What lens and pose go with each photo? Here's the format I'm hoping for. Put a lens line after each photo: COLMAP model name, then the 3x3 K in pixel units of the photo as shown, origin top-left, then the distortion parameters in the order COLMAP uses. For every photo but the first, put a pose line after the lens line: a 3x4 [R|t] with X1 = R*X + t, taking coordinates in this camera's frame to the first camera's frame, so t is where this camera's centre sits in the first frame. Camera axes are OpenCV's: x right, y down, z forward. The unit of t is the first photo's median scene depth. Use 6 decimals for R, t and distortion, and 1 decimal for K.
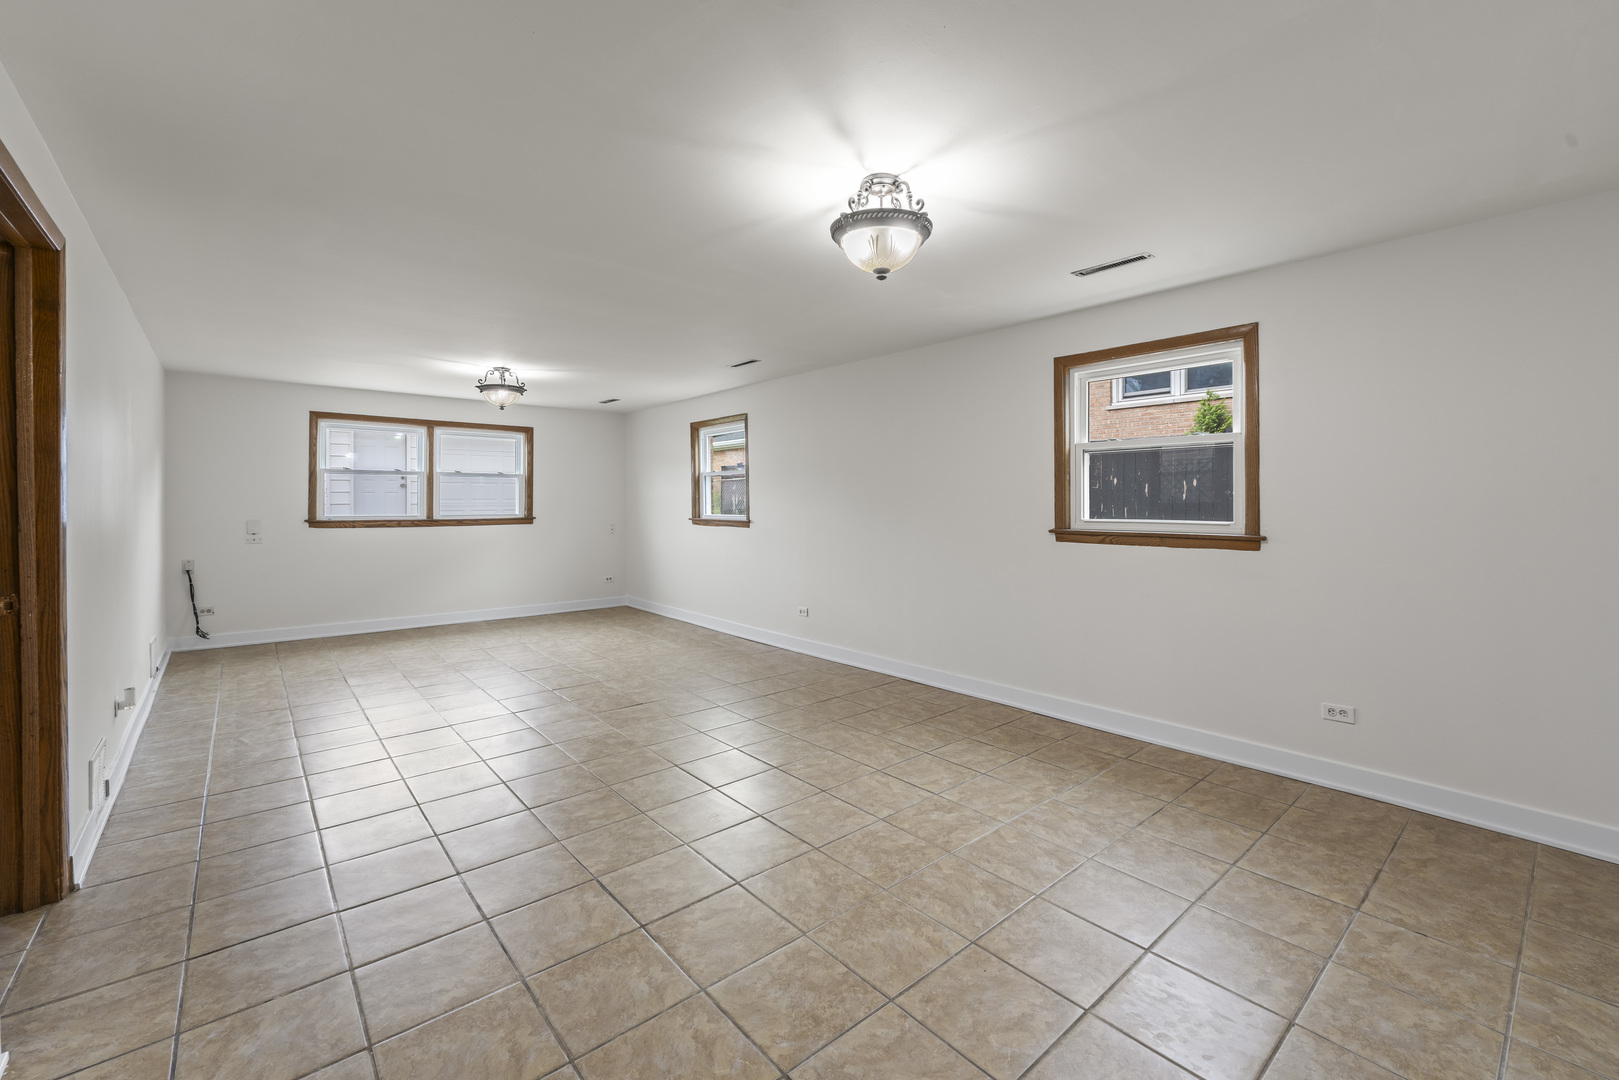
lens RADIAL K [[668.4, 0, 811.9], [0, 668.4, 506.1], [0, 0, 1]] dist [0.000031, -0.000211]
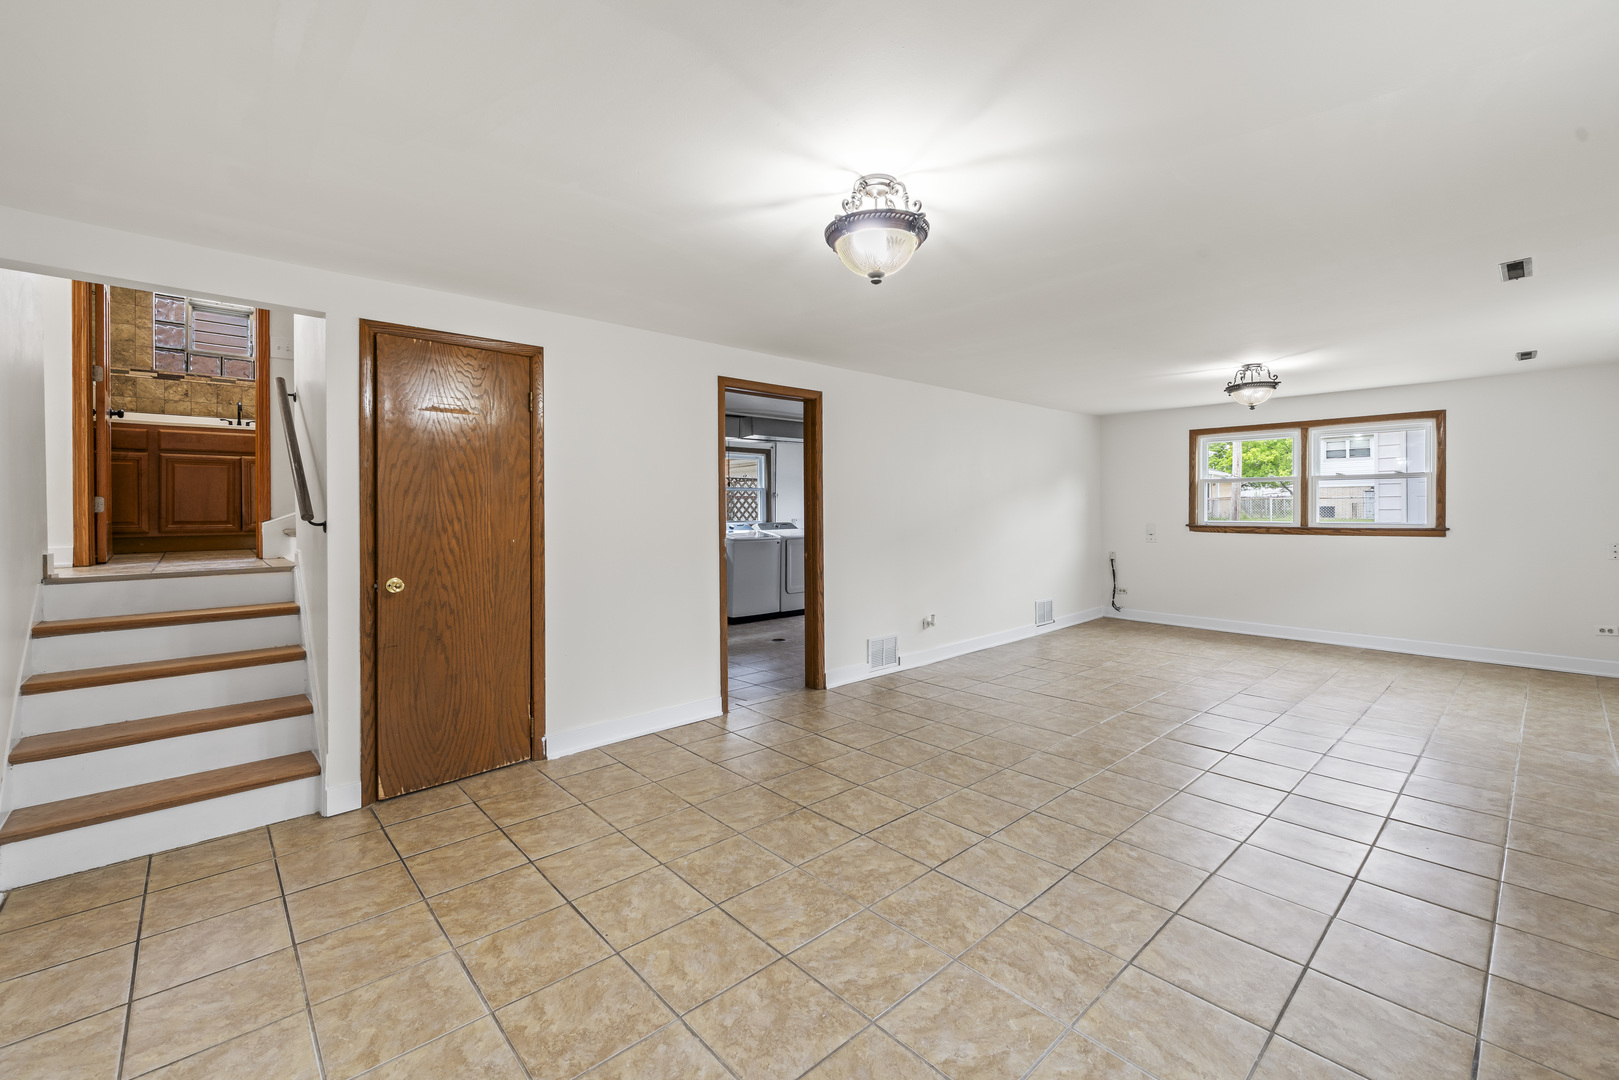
lens RADIAL K [[668.4, 0, 811.9], [0, 668.4, 506.1], [0, 0, 1]] dist [0.000031, -0.000211]
pose [[0.037960, -0.004818, -0.999268, 0.660940], [-0.001909, 0.999986, -0.004894, -0.006903], [0.999277, 0.002094, 0.037950, 0.533897]]
